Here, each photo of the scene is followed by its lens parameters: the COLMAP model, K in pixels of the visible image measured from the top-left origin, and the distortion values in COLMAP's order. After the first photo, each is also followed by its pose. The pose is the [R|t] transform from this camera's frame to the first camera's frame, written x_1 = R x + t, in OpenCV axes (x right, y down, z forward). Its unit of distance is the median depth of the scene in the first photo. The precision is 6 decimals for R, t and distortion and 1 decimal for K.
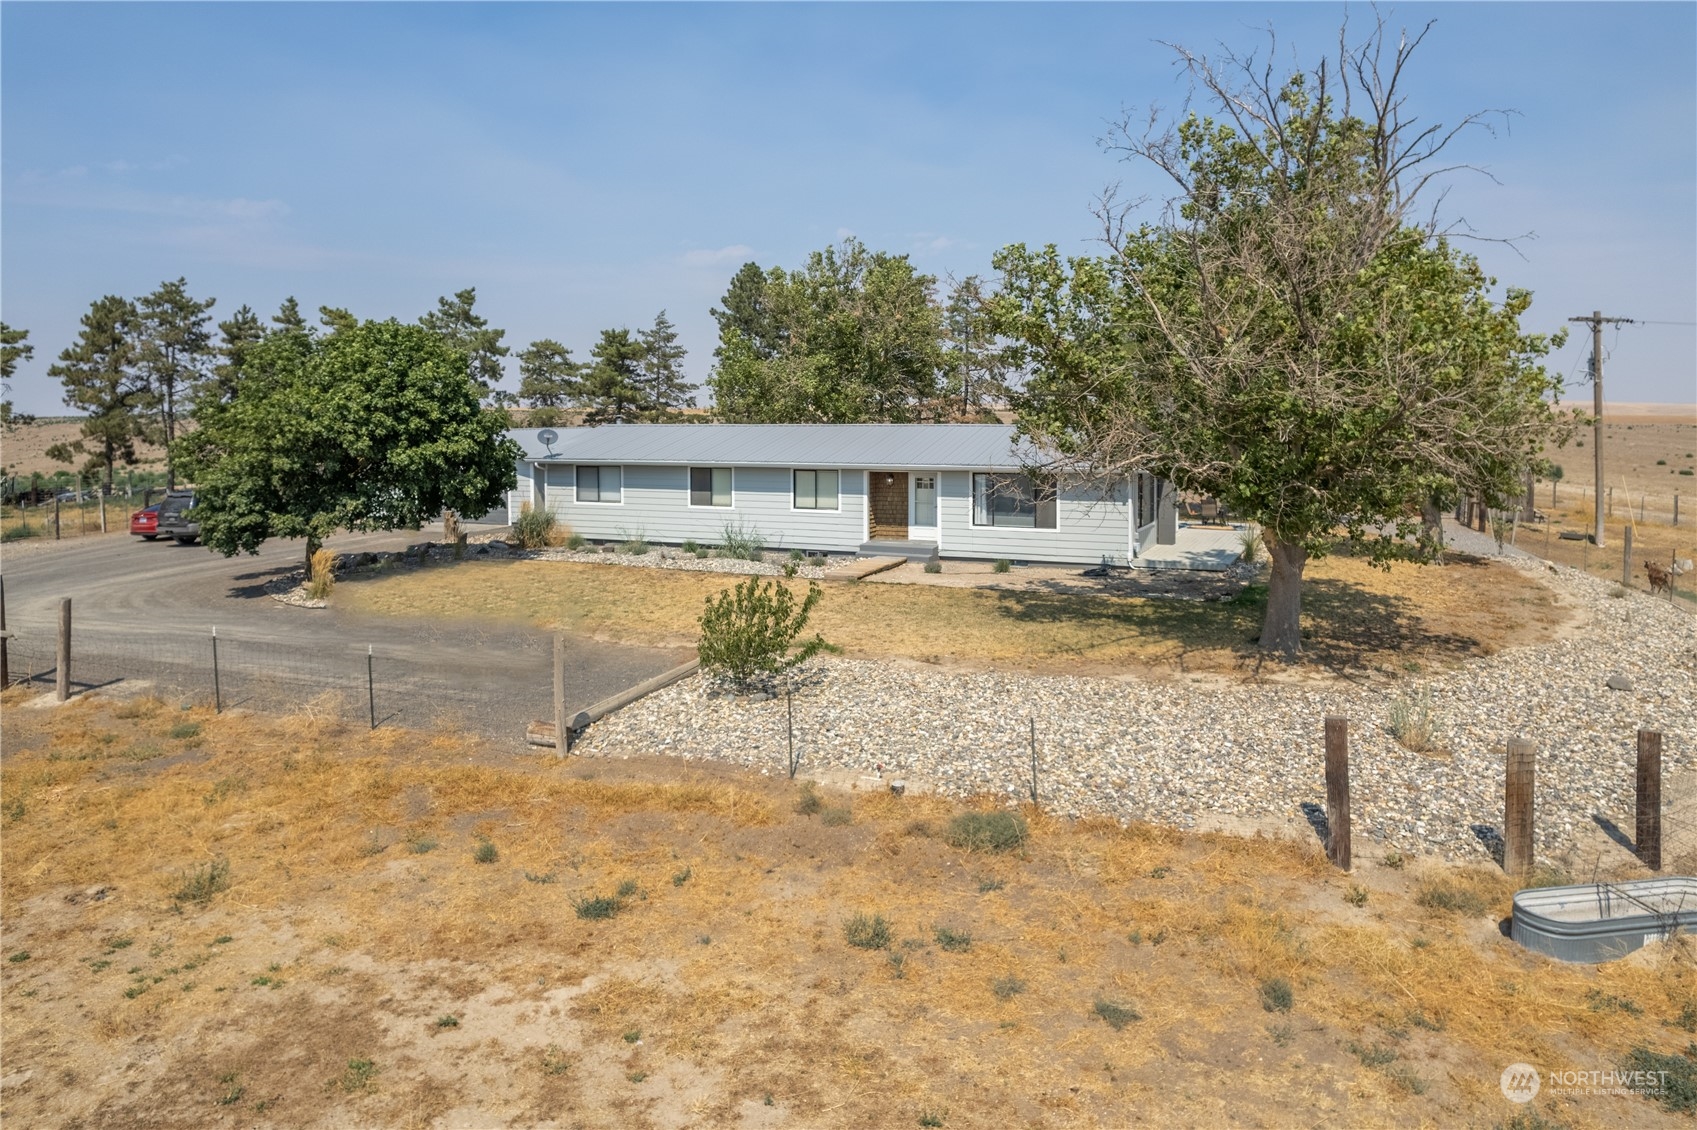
lens RADIAL K [[1014.2, 0, 875.2], [0, 1014.2, 565.8], [0, 0, 1]] dist [-0.071644, 0.052802]
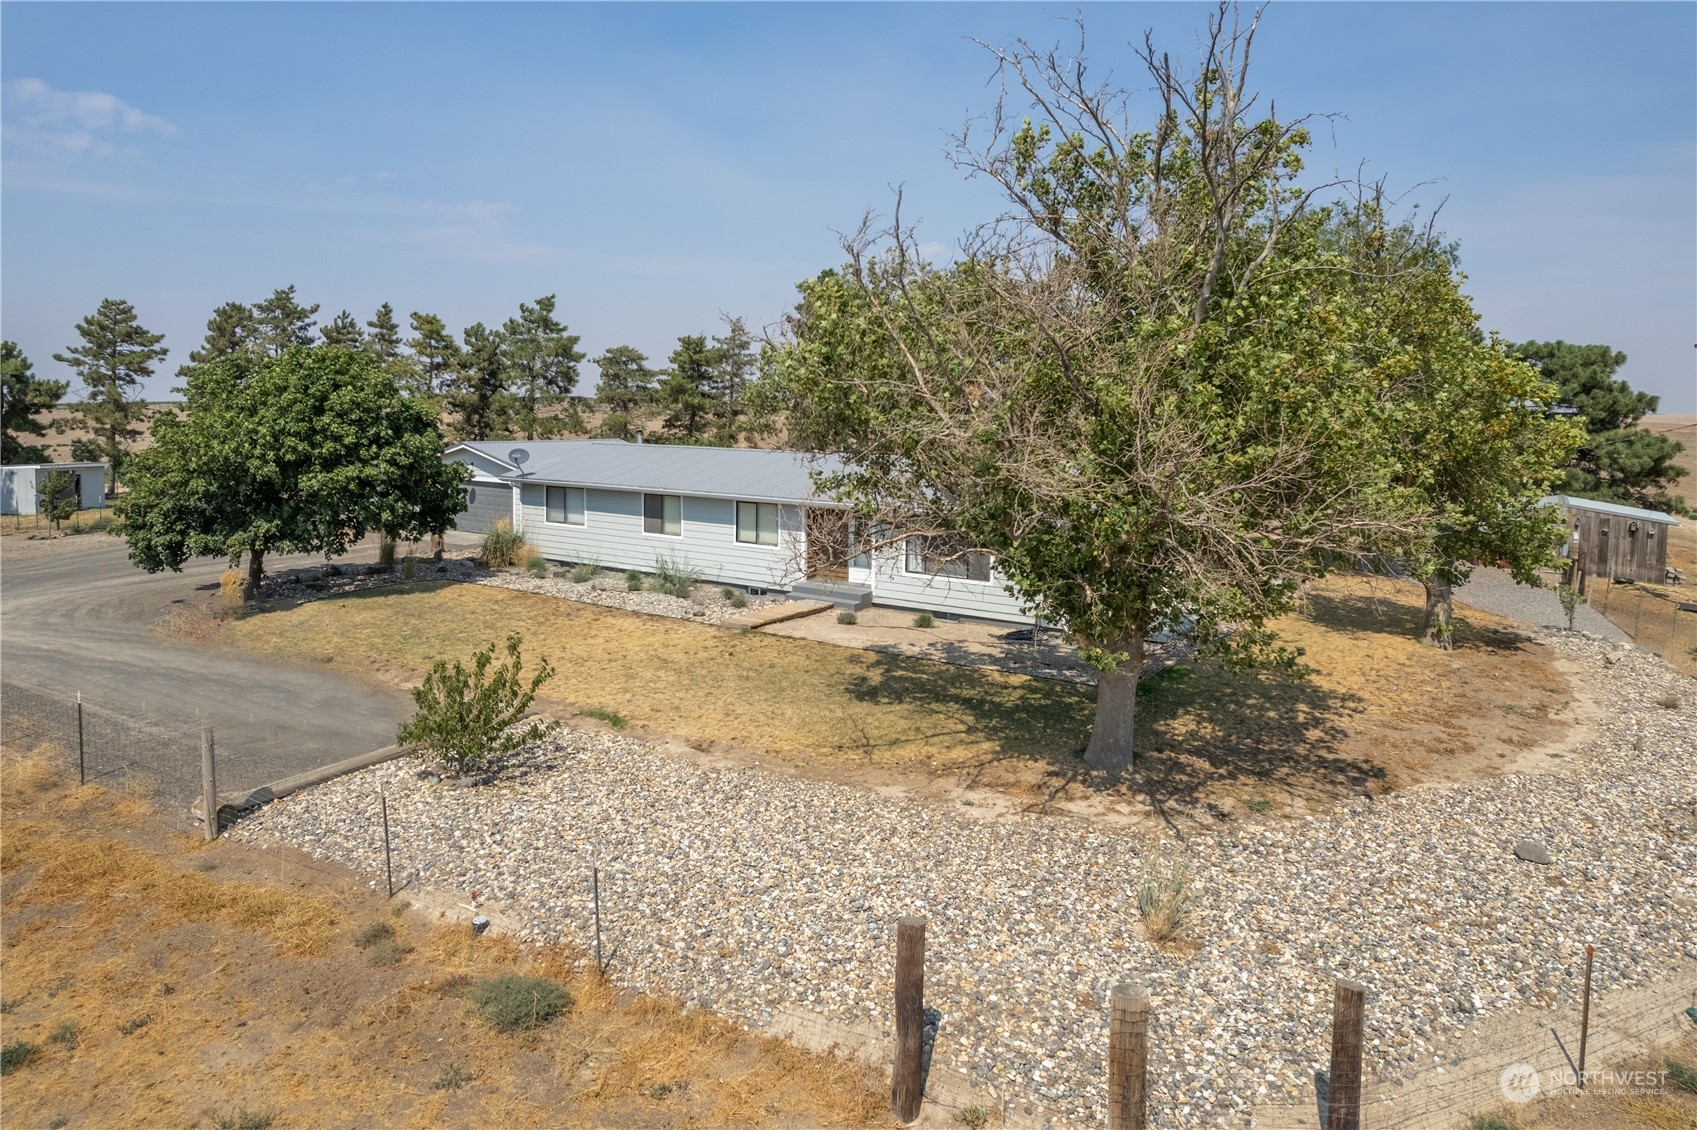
lens RADIAL K [[1014.2, 0, 875.2], [0, 1014.2, 565.8], [0, 0, 1]] dist [-0.071644, 0.052802]
pose [[0.984772, 0.048120, -0.167057, 0.199265], [-0.047602, 0.998841, 0.007107, -0.045549], [0.167206, 0.000953, 0.985922, 0.084632]]
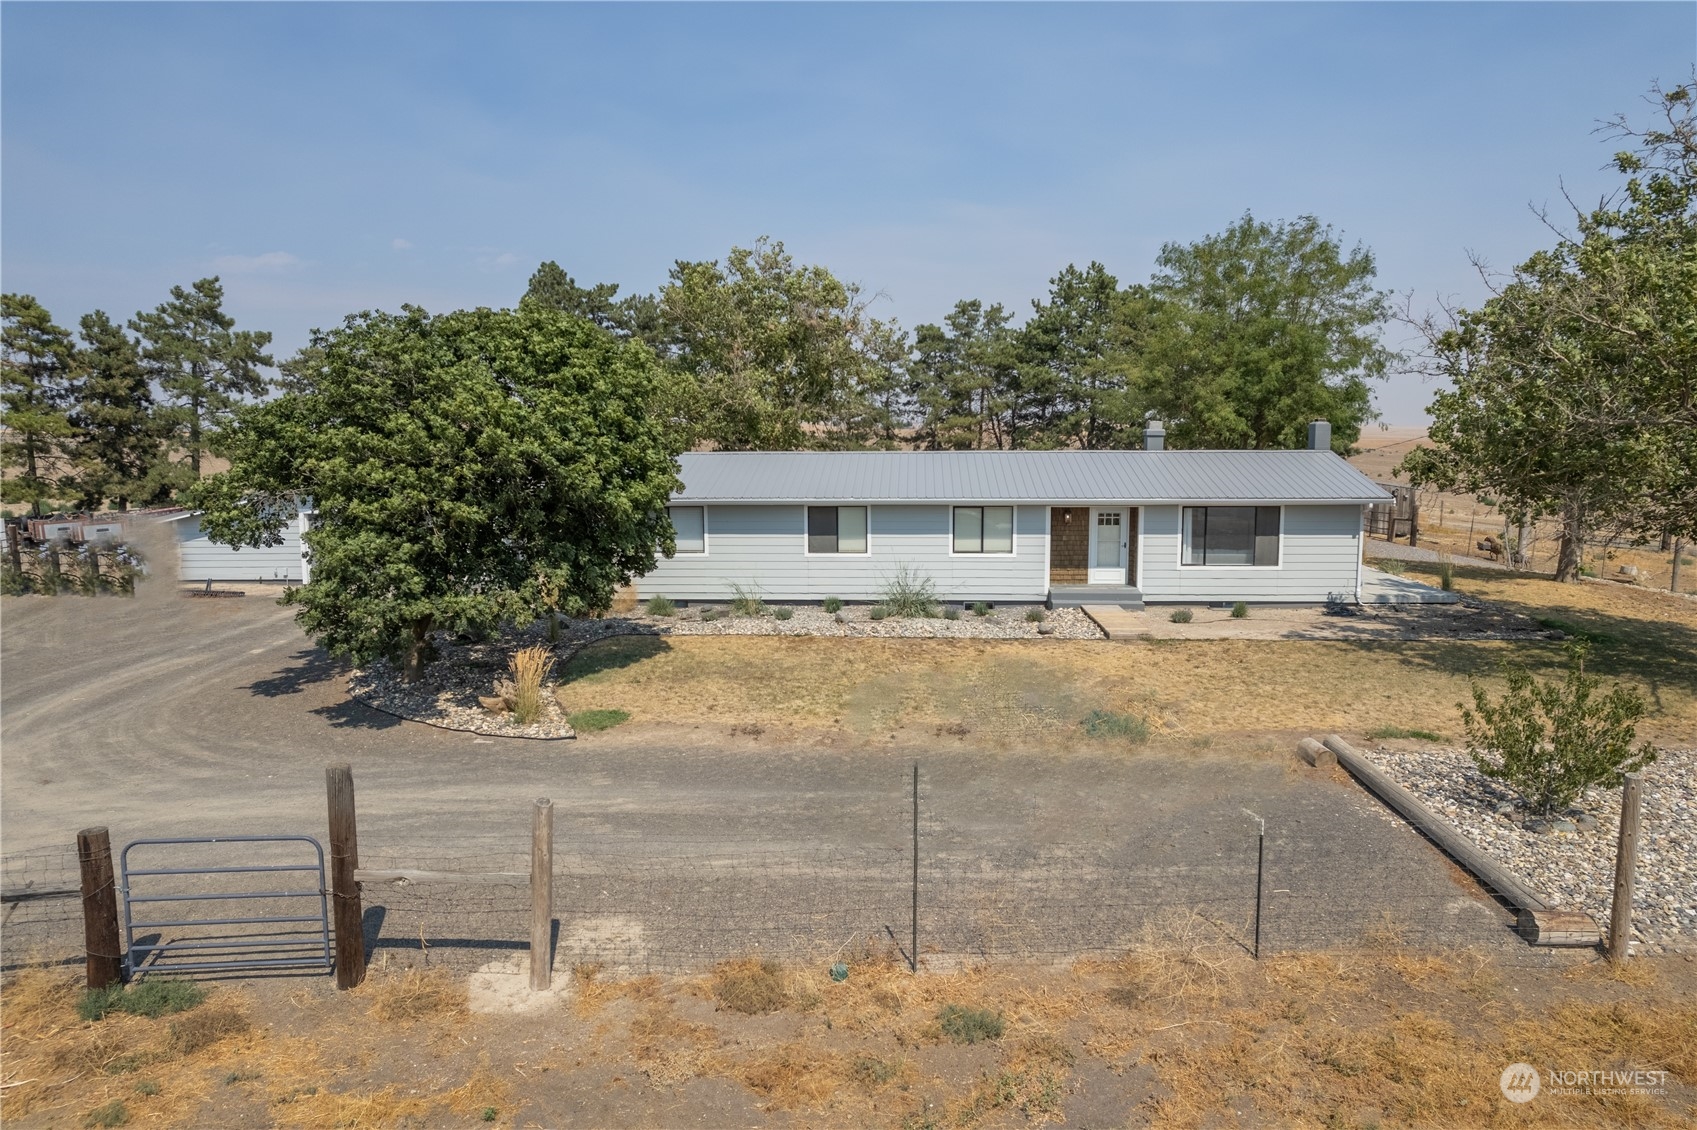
lens RADIAL K [[1031.4, 0, 763.1], [0, 1031.4, 561.2], [0, 0, 1]] dist [0.005872, 0.000973]
pose [[0.951942, -0.038161, 0.303893, -0.470767], [0.048191, 0.998511, -0.025570, -0.034035], [-0.302465, 0.038986, 0.952363, 0.225846]]
